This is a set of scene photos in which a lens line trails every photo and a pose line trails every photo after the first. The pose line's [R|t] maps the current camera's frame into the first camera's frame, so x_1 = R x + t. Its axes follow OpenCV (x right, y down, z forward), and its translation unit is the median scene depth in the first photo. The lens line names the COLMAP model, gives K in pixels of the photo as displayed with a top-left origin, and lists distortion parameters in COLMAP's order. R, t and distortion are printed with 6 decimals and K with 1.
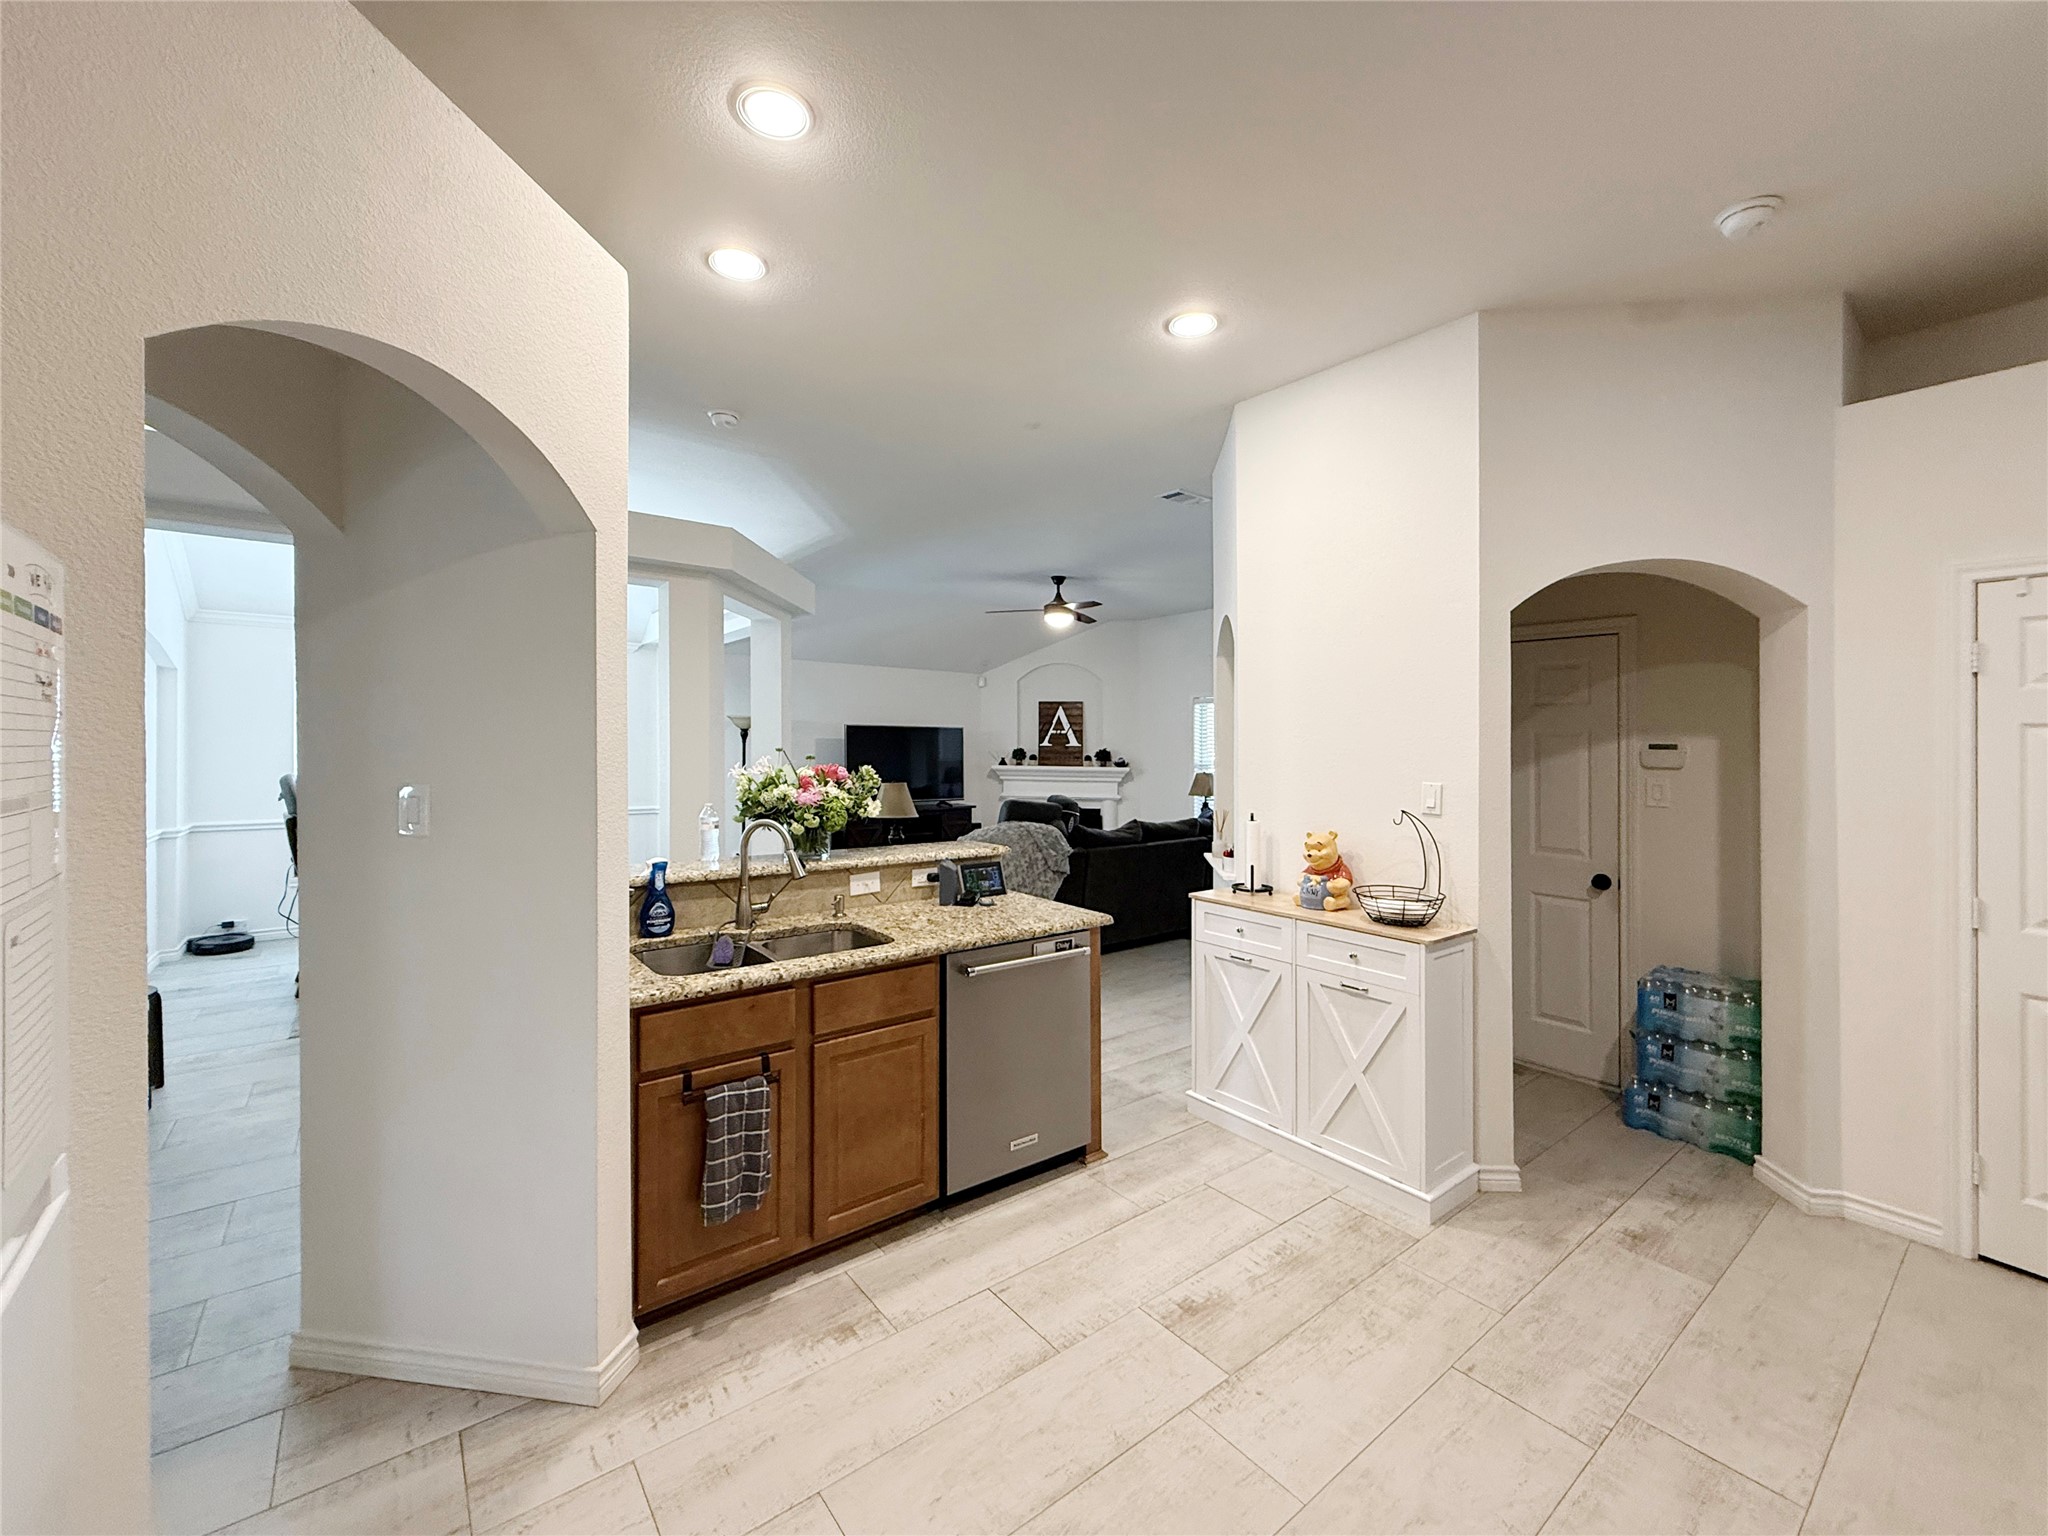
lens RADIAL K [[823.6, 0, 1029.0], [0, 823.6, 750.6], [0, 0, 1]] dist [0.015970, 0.000291]
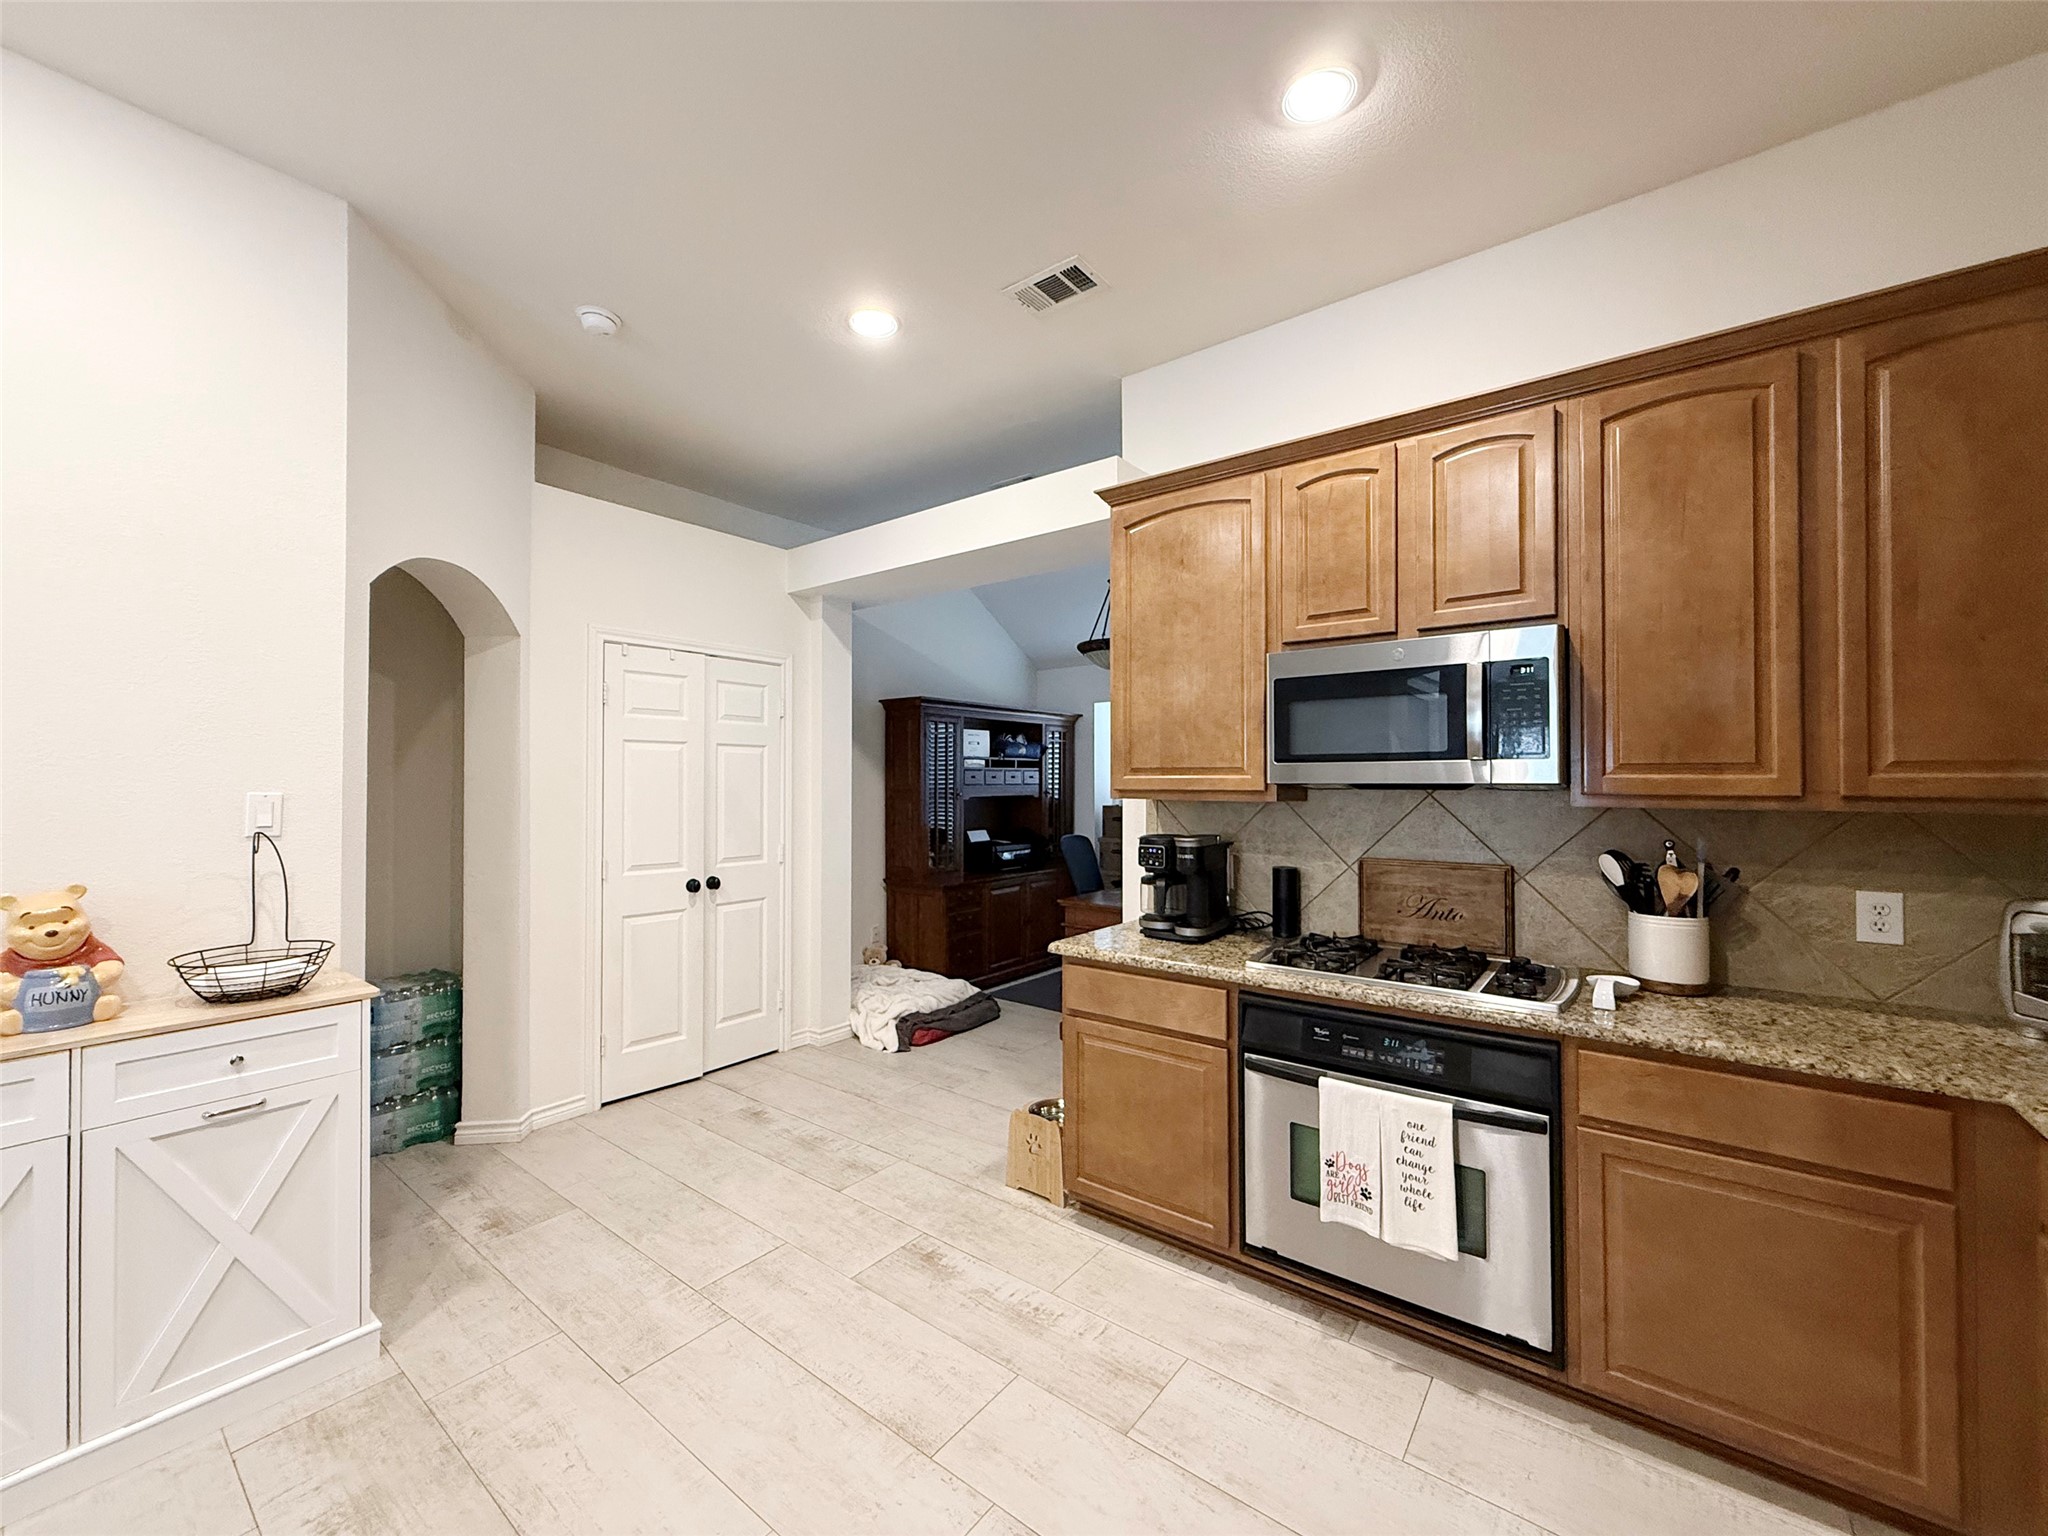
lens RADIAL K [[823.6, 0, 1031.2], [0, 823.6, 779.4], [0, 0, 1]] dist [0.015970, 0.000291]
pose [[-0.249815, -0.006617, 0.968271, -0.249816], [-0.006288, 0.999967, 0.005212, 0.011850], [-0.968273, -0.004786, -0.249849, 0.354930]]
